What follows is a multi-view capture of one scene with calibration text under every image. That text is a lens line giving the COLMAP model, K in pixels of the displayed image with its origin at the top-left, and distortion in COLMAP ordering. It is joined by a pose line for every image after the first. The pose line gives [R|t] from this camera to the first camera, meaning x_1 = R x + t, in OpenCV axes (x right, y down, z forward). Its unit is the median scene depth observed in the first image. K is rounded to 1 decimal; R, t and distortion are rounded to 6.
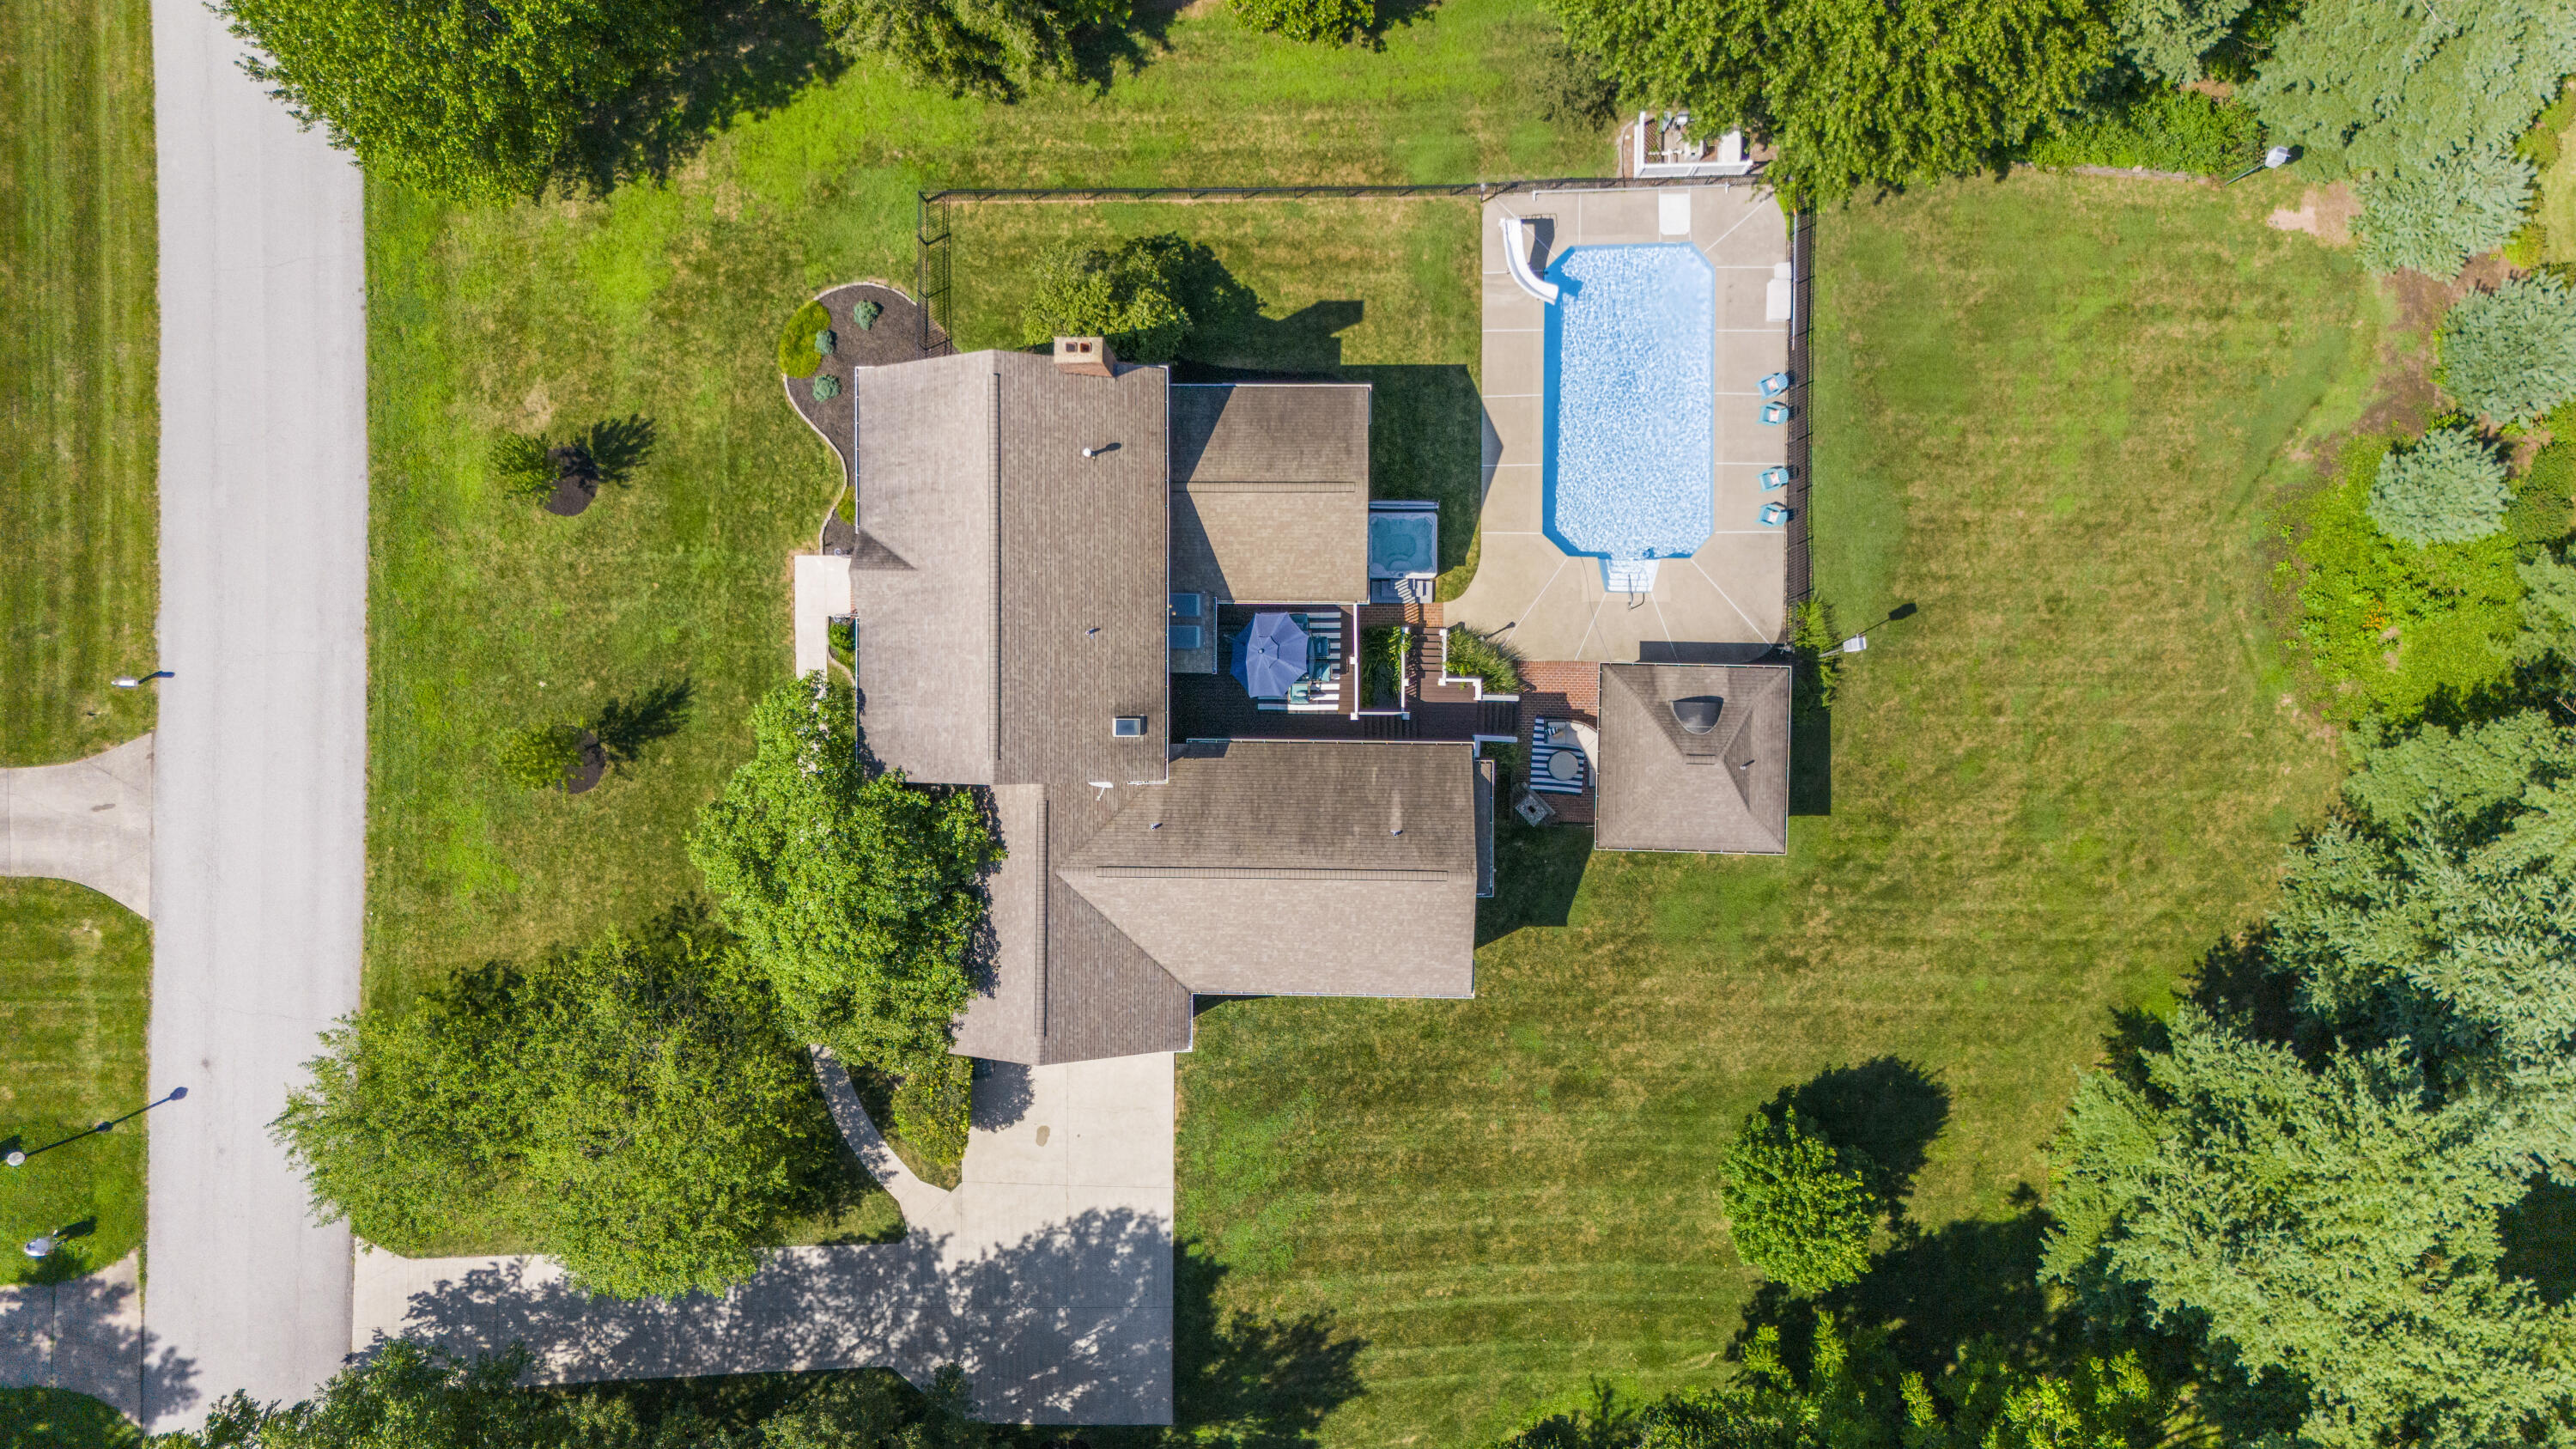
lens RADIAL K [[1945.0, 0, 1305.3], [0, 1945.0, 738.7], [0, 0, 1]] dist [0.059582, -0.045575]
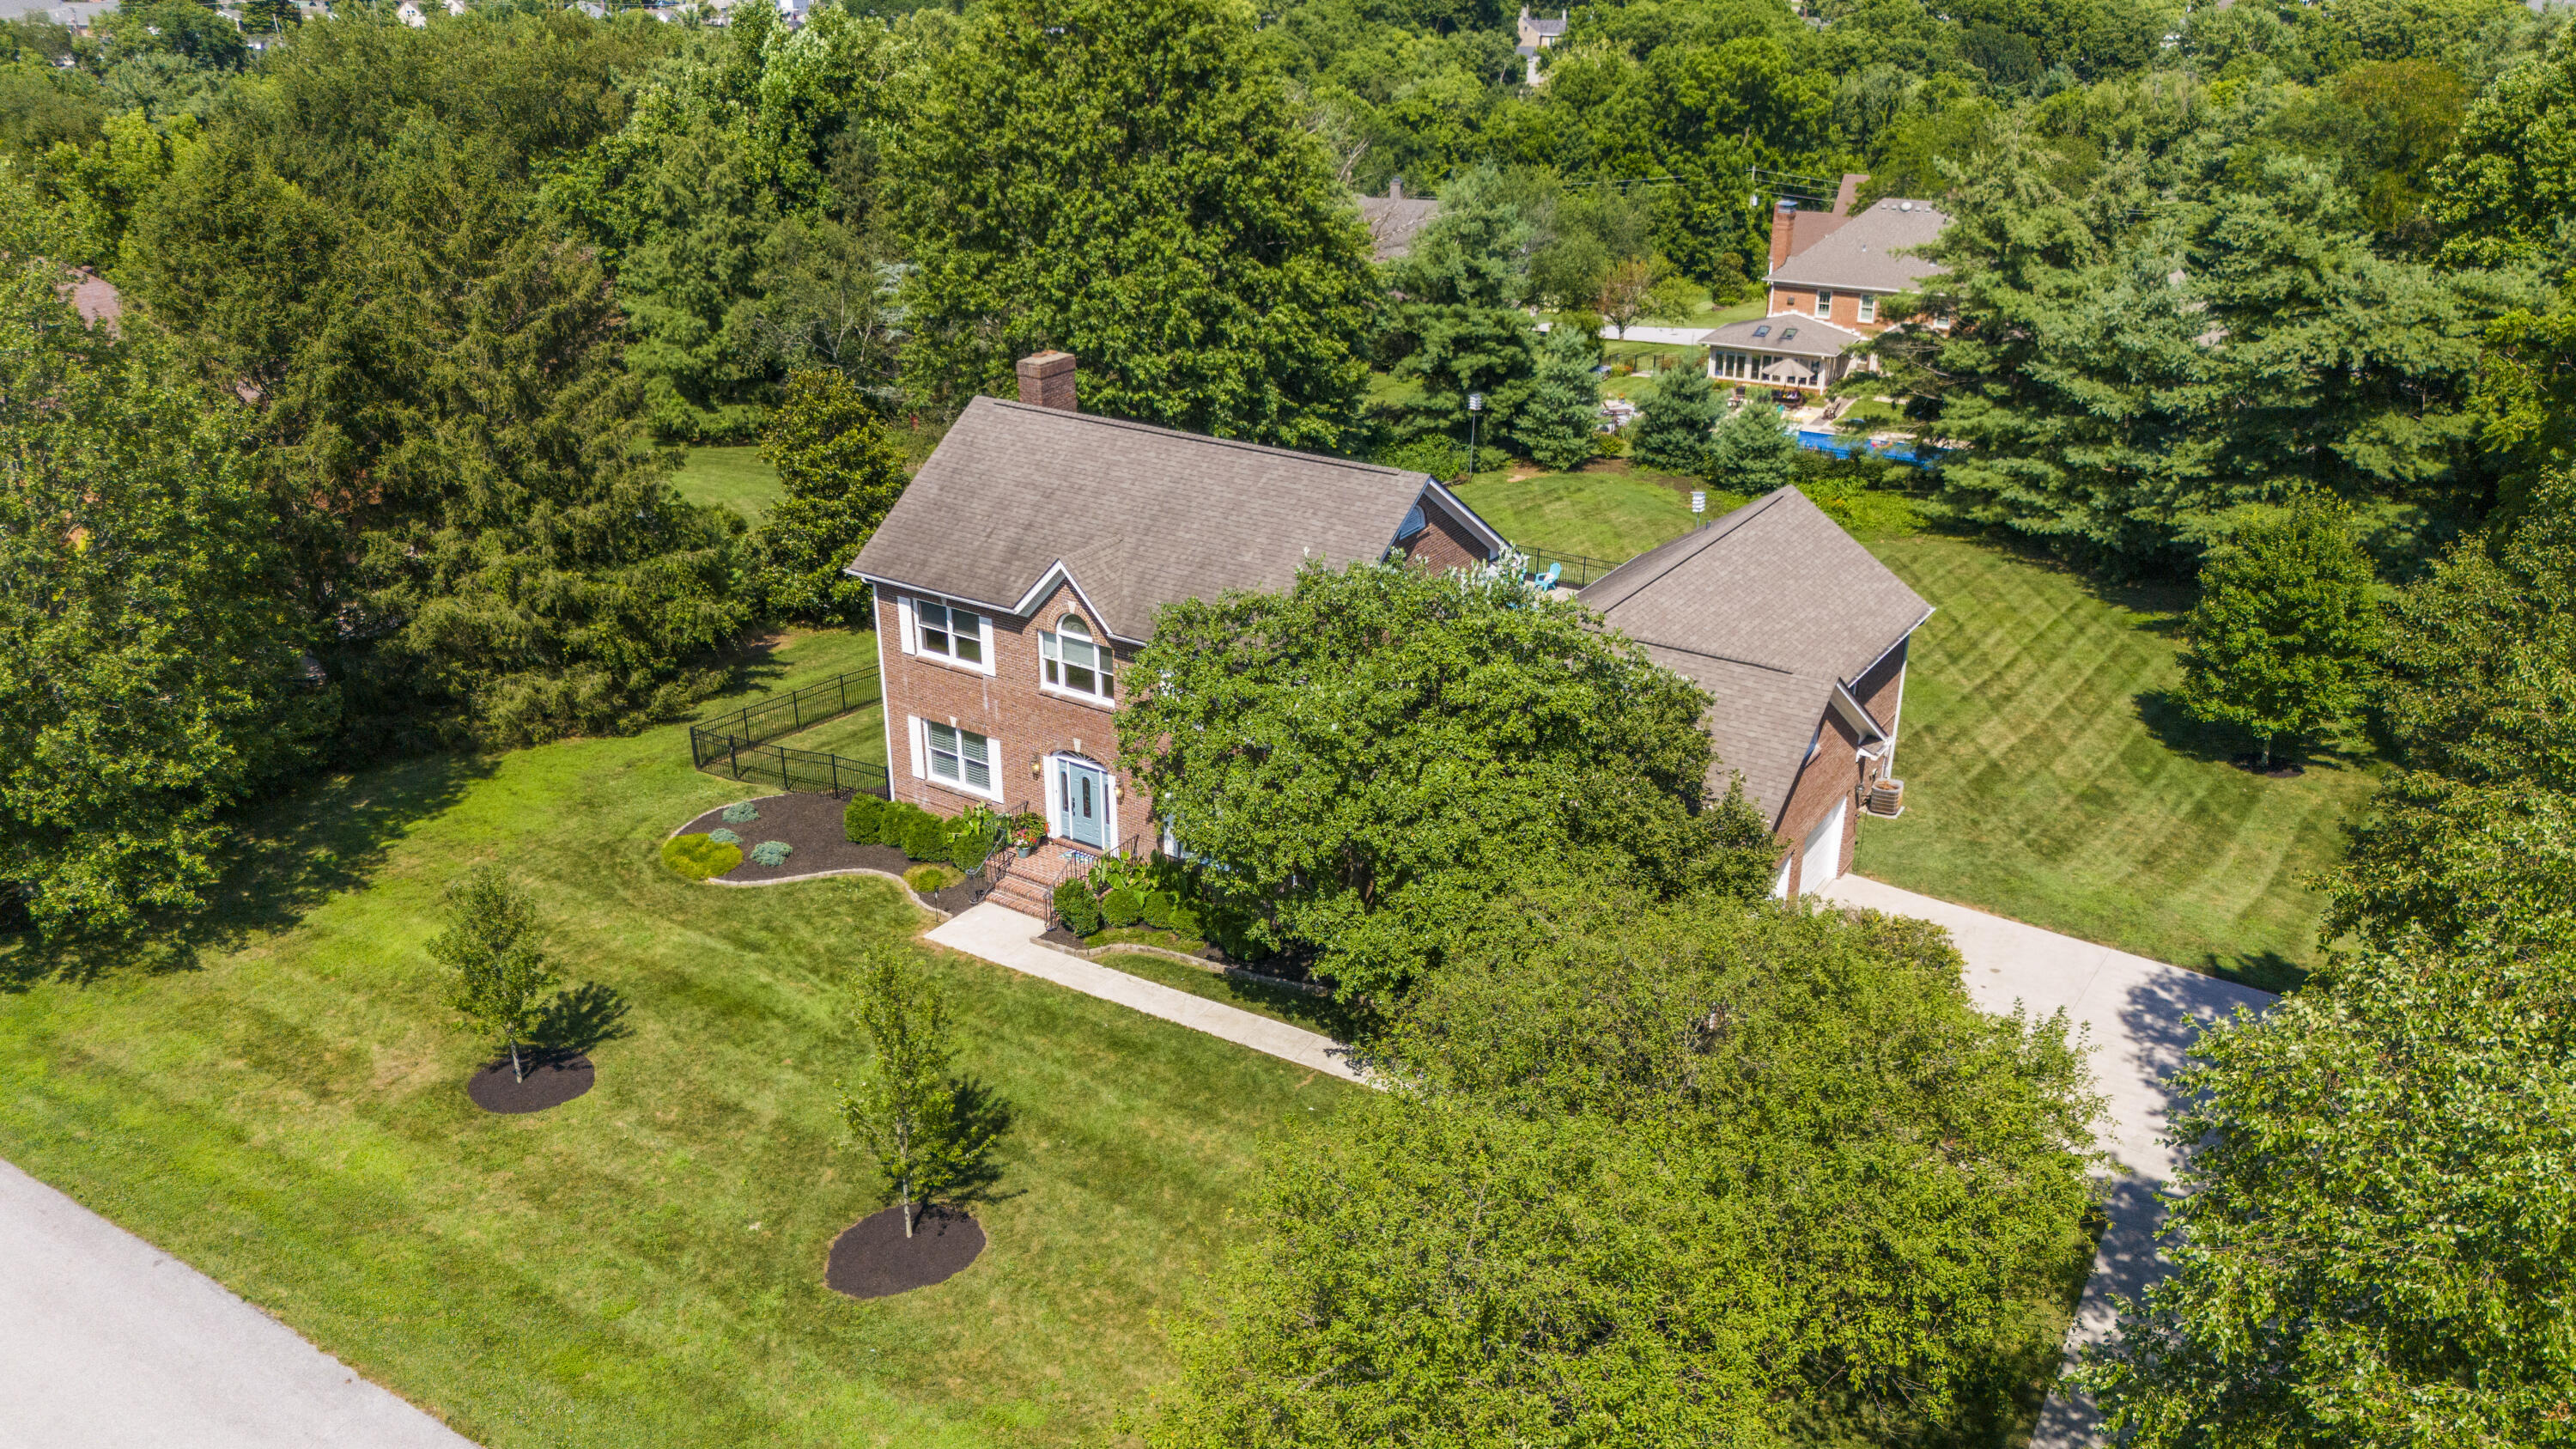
lens RADIAL K [[1945.0, 0, 1277.0], [0, 1945.0, 716.0], [0, 0, 1]] dist [0.059582, -0.045575]
pose [[0.551012, -0.295182, 0.780547, -0.670202], [0.834294, 0.215498, -0.507458, 0.306470], [-0.018414, 0.930821, 0.365011, 0.702358]]
